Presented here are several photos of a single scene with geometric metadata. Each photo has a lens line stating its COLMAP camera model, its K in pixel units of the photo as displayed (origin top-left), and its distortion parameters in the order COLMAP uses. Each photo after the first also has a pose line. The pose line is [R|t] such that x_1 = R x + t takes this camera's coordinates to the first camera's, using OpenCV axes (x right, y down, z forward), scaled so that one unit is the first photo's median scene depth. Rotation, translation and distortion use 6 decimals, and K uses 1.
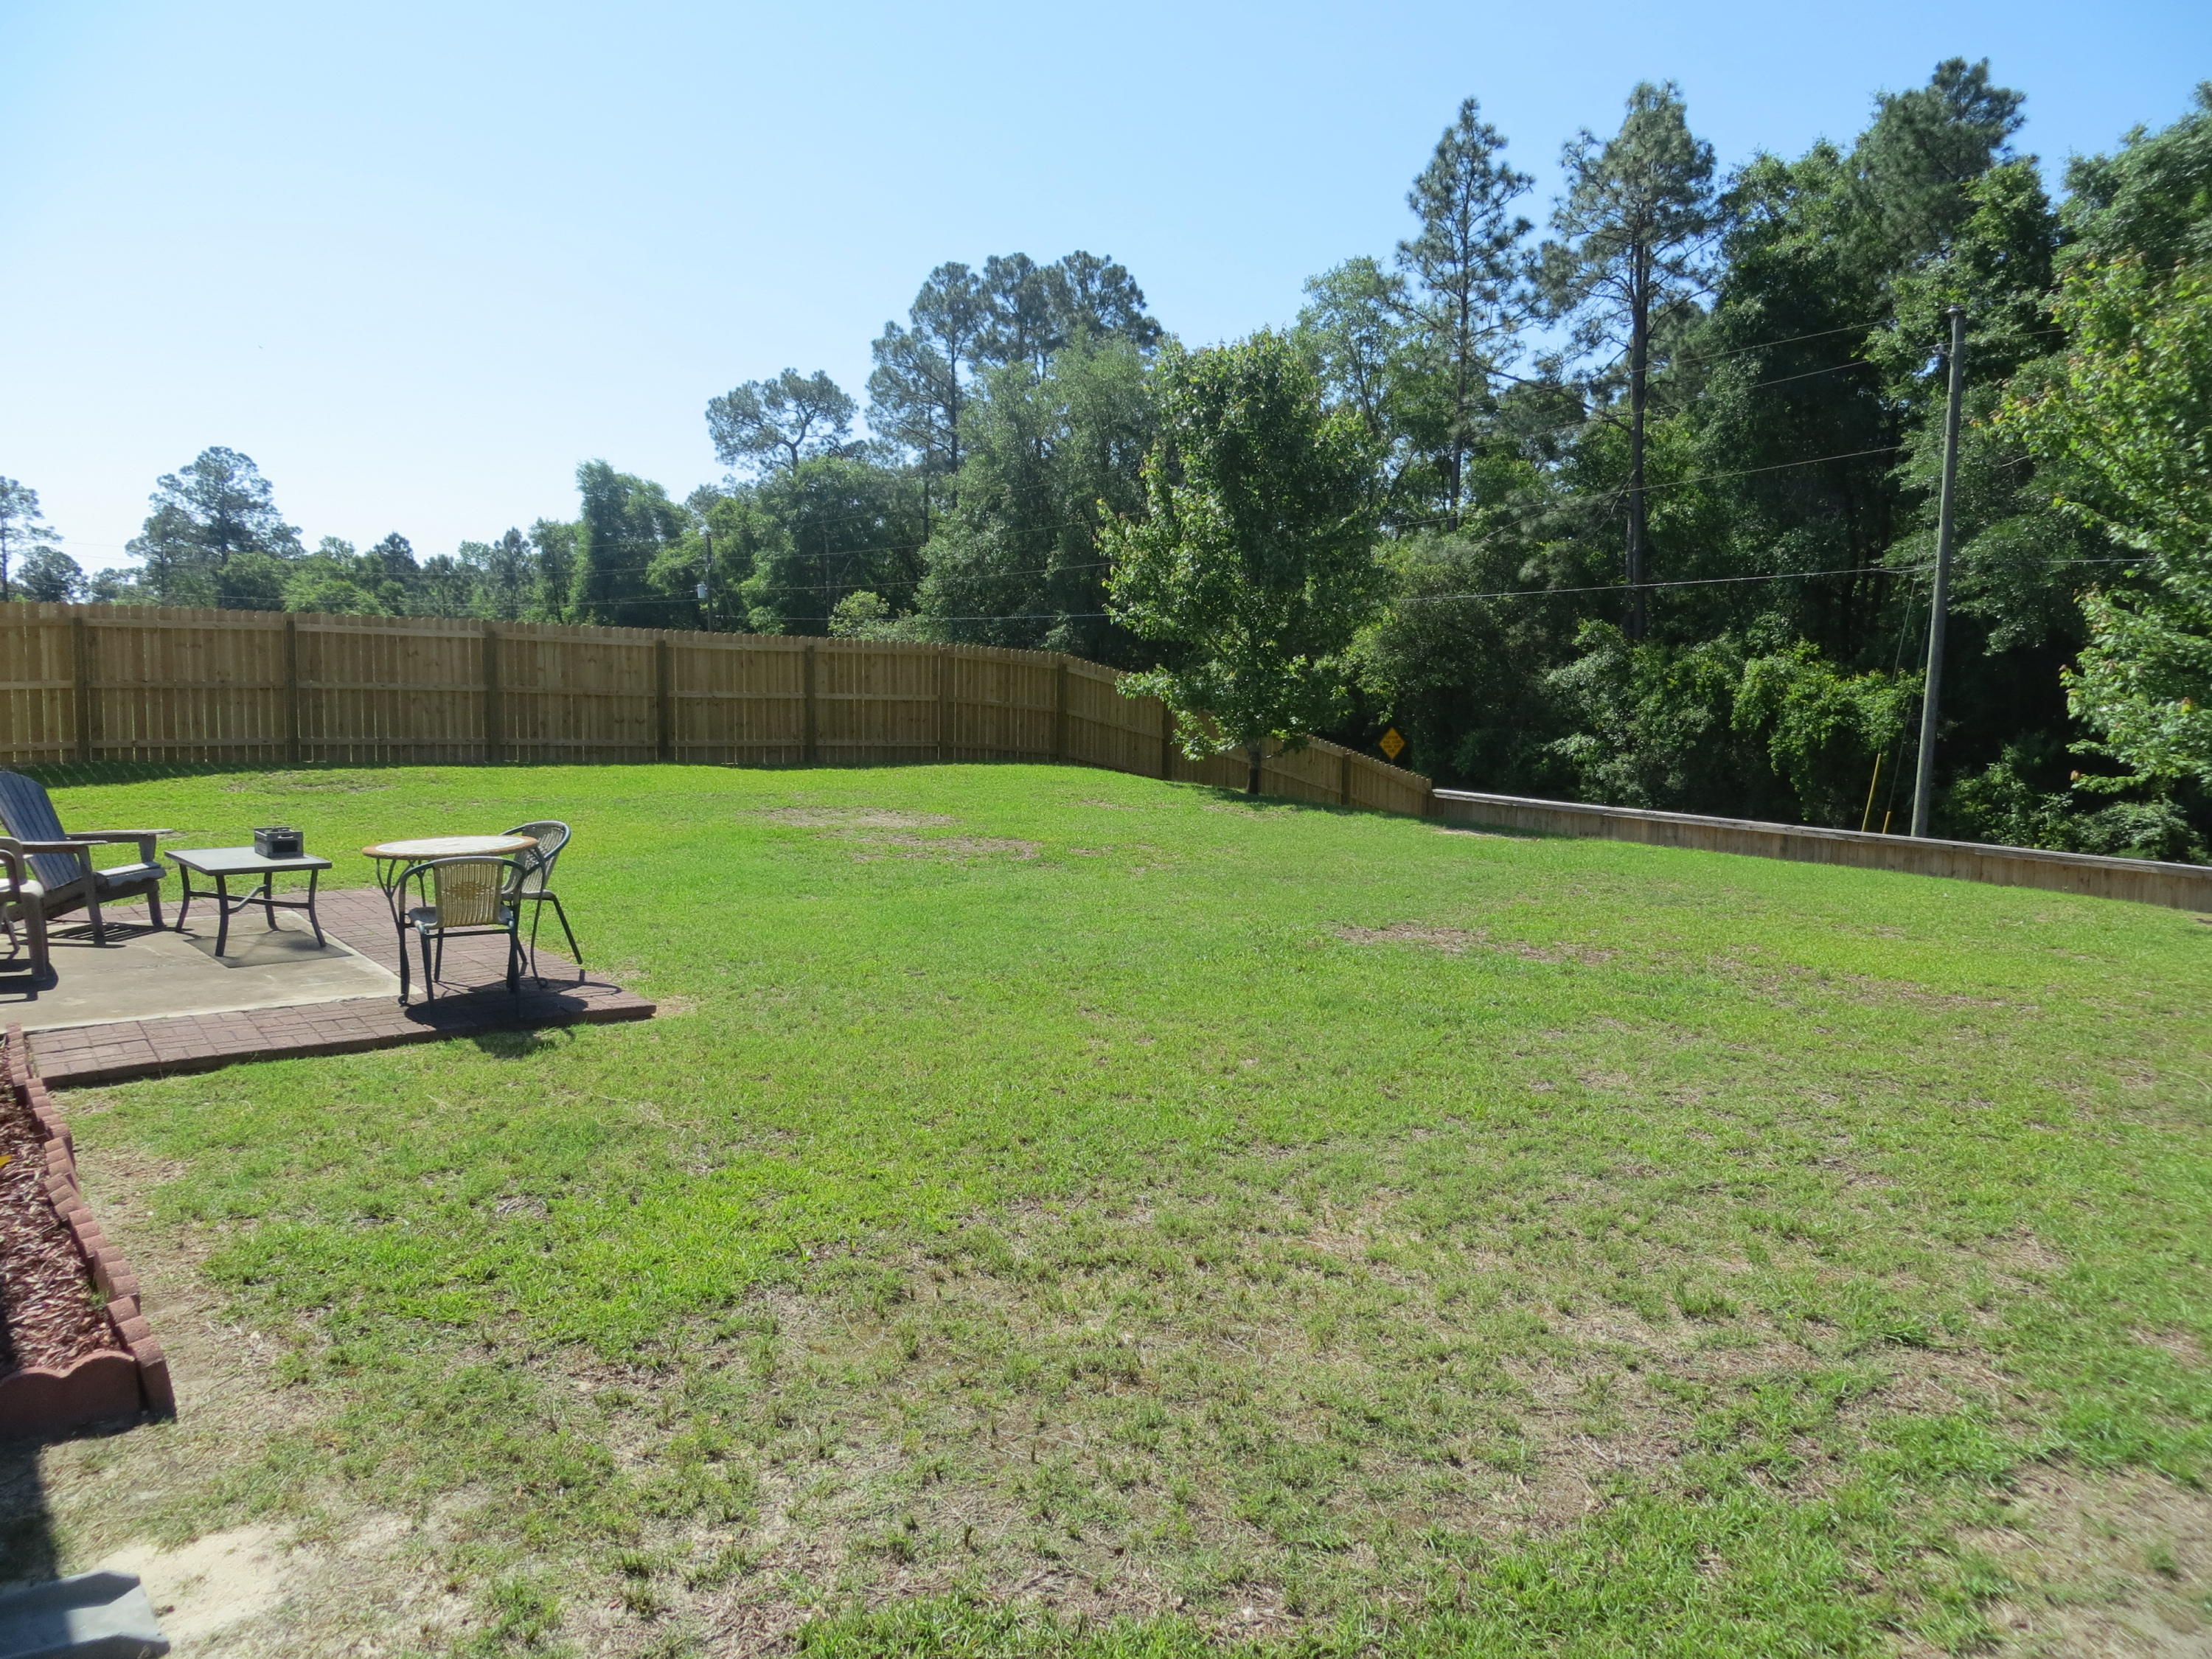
lens RADIAL K [[1659.6, 0, 1103.5], [0, 1659.6, 828.9], [0, 0, 1]] dist [-0.019175, 0.002678]
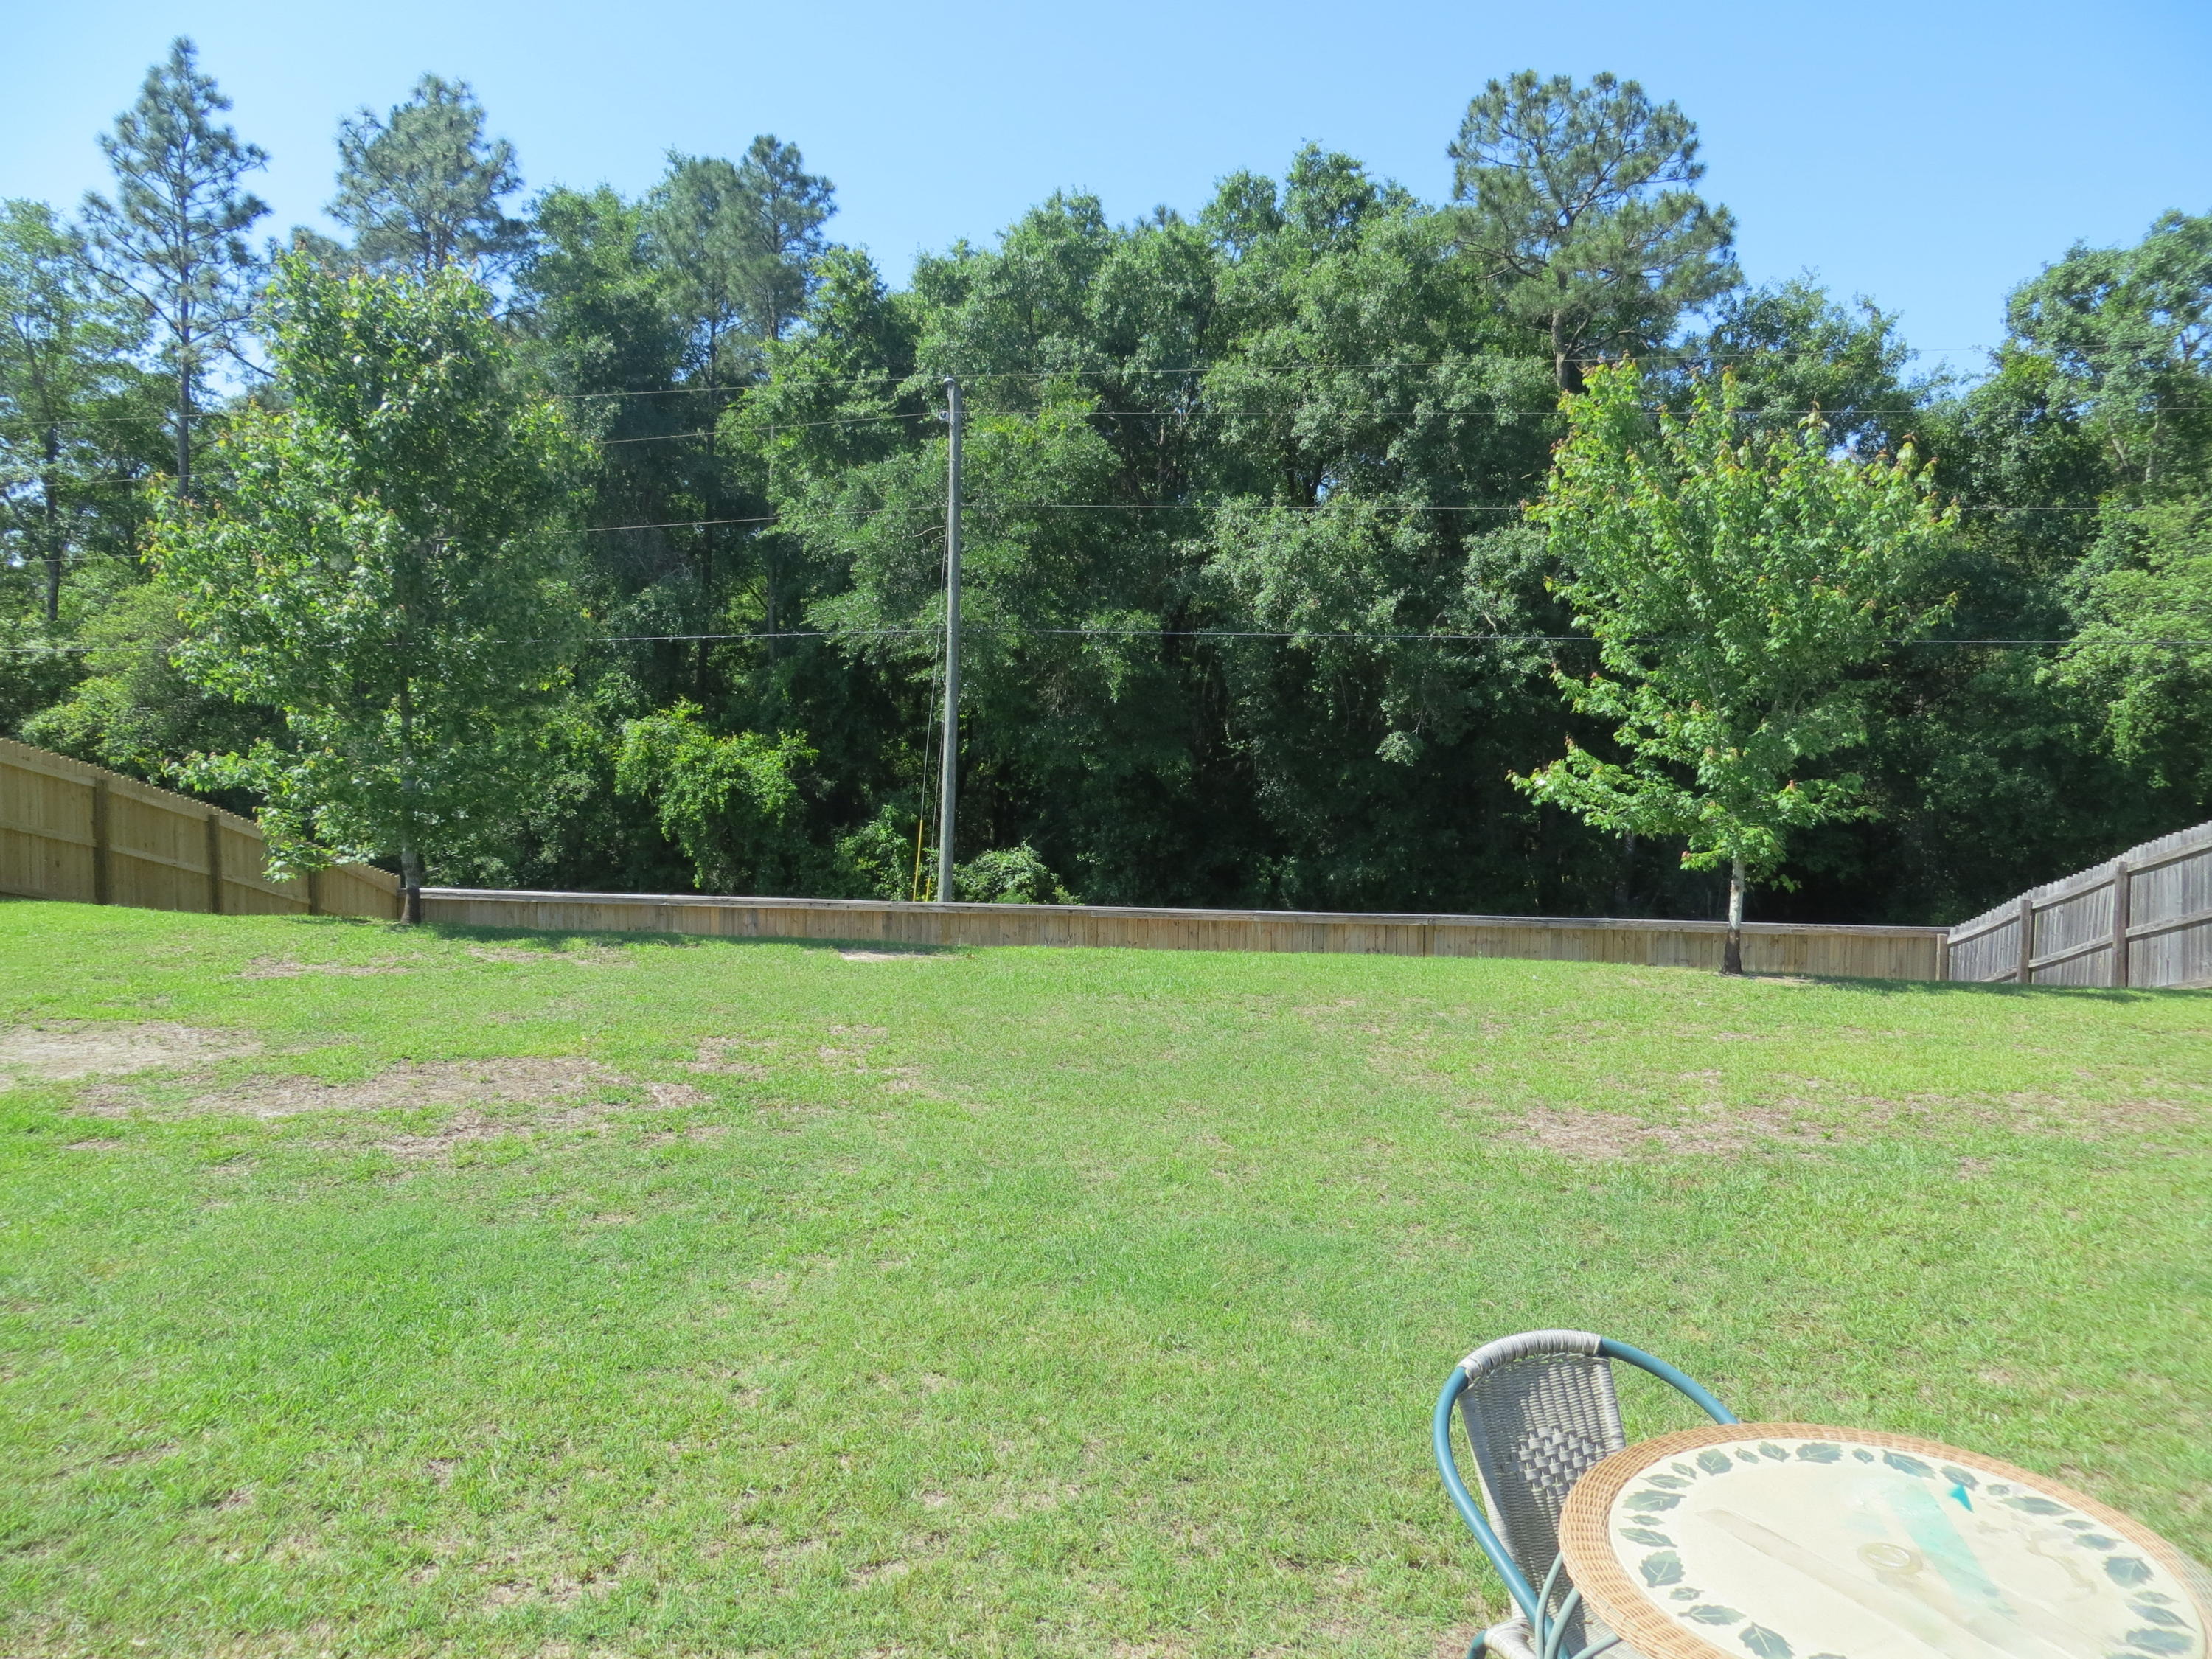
lens RADIAL K [[1659.6, 0, 1106.1], [0, 1659.6, 832.6], [0, 0, 1]] dist [-0.019175, 0.002678]
pose [[0.673105, -0.050534, 0.737819, -0.119666], [0.072282, 0.997381, 0.002369, -0.021629], [-0.736006, 0.051736, 0.674995, 0.168403]]
